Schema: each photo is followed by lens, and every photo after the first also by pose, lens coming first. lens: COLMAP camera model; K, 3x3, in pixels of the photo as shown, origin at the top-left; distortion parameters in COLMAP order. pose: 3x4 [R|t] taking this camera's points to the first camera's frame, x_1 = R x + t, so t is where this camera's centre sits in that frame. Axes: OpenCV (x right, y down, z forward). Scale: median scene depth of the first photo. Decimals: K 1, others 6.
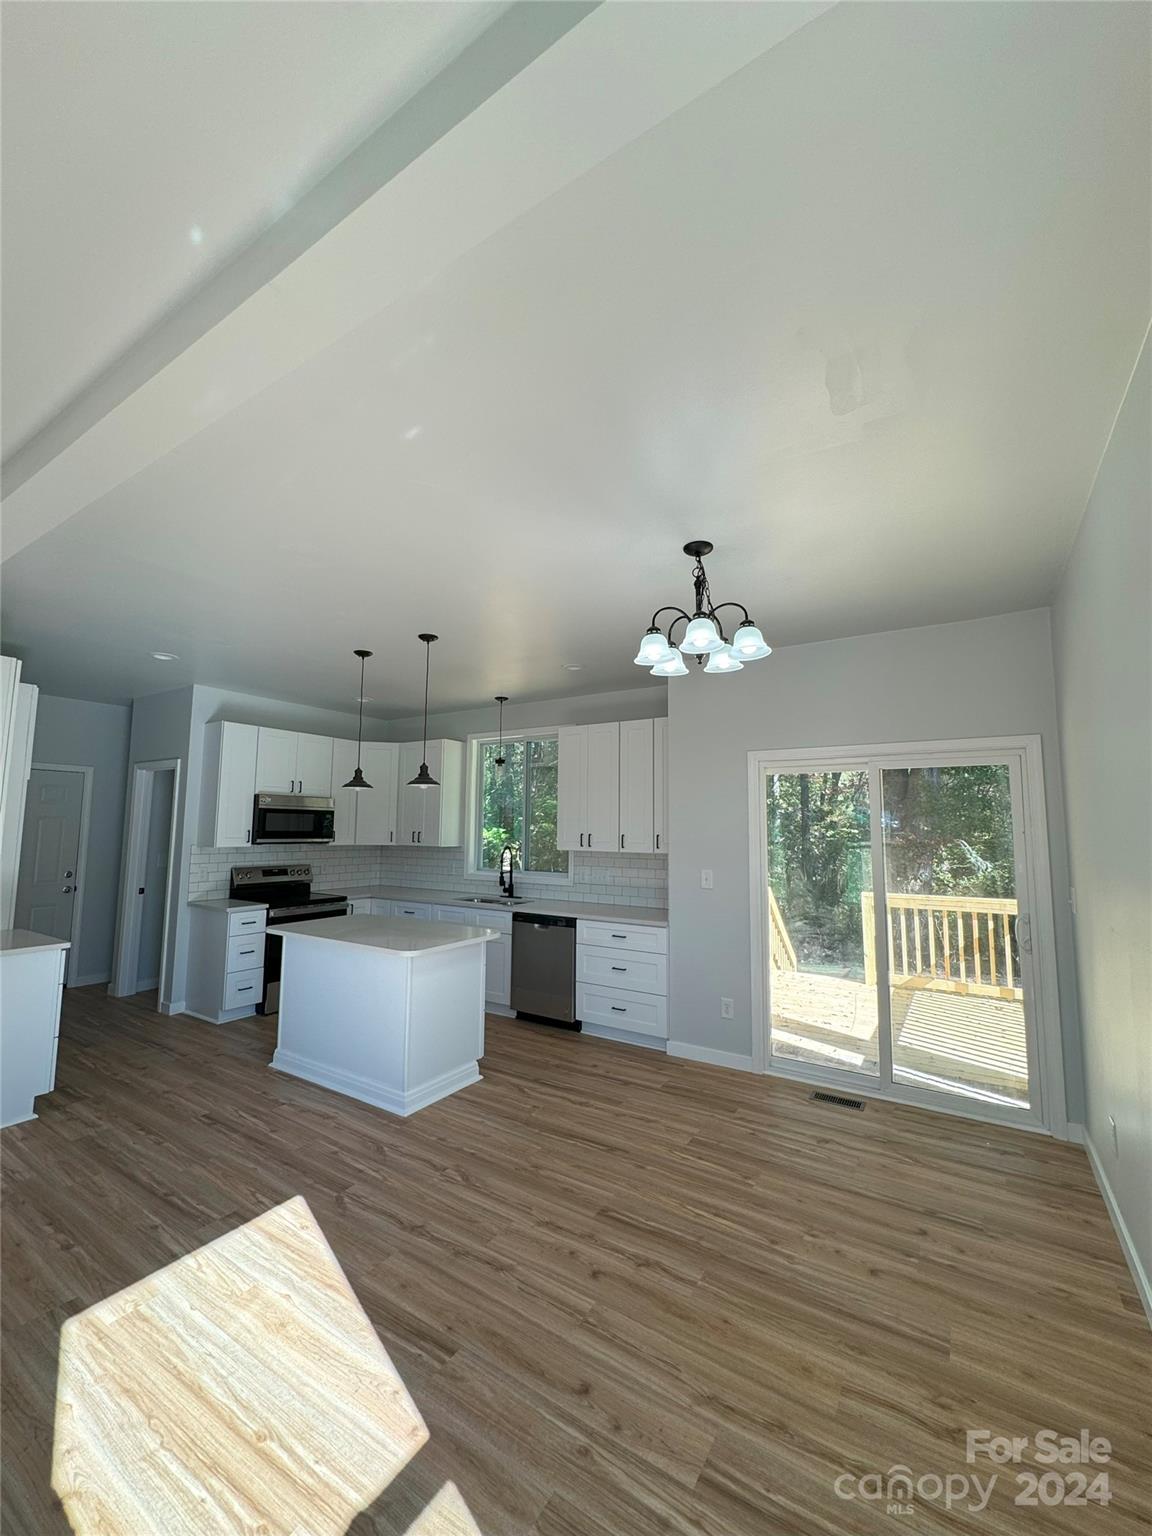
lens RADIAL K [[612.2, 0, 575.3], [0, 612.2, 769.4], [0, 0, 1]] dist [-0.003358, 0.000703]
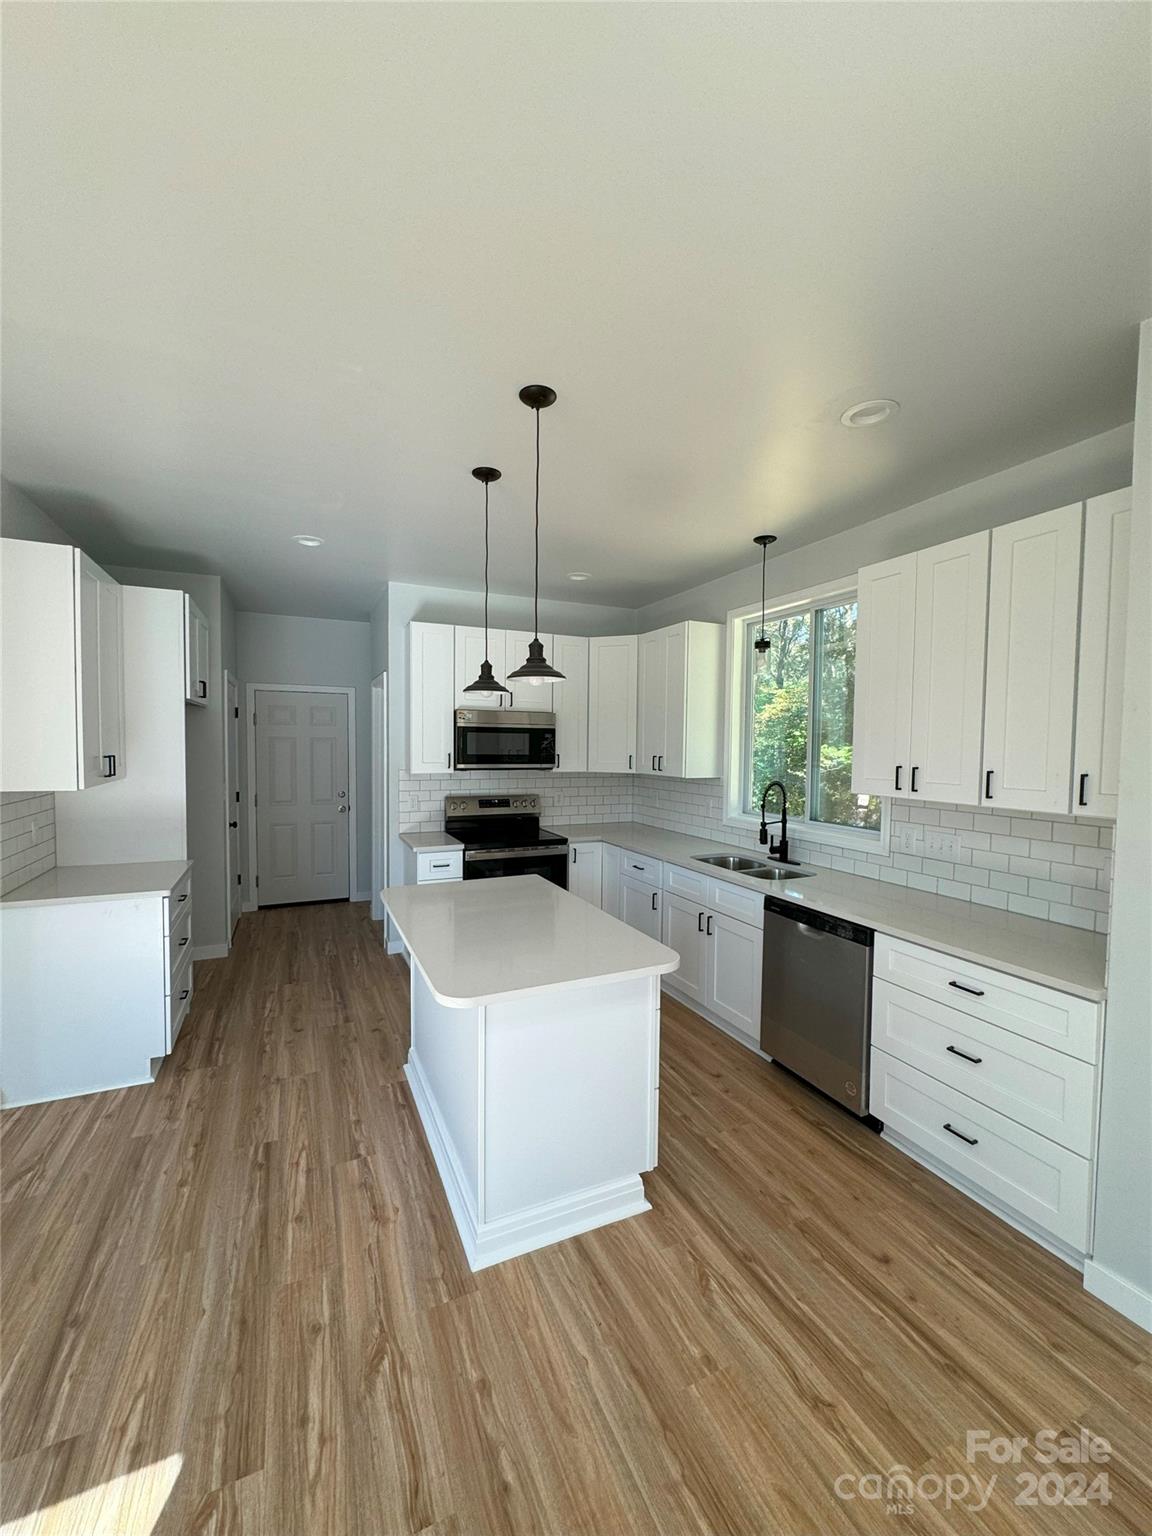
lens RADIAL K [[612.2, 0, 575.3], [0, 612.2, 769.4], [0, 0, 1]] dist [-0.003358, 0.000703]
pose [[0.841940, 0.022377, -0.539107, 0.062774], [0.050352, 0.991522, 0.119791, 0.033106], [0.537217, -0.128001, 0.833675, 0.435755]]
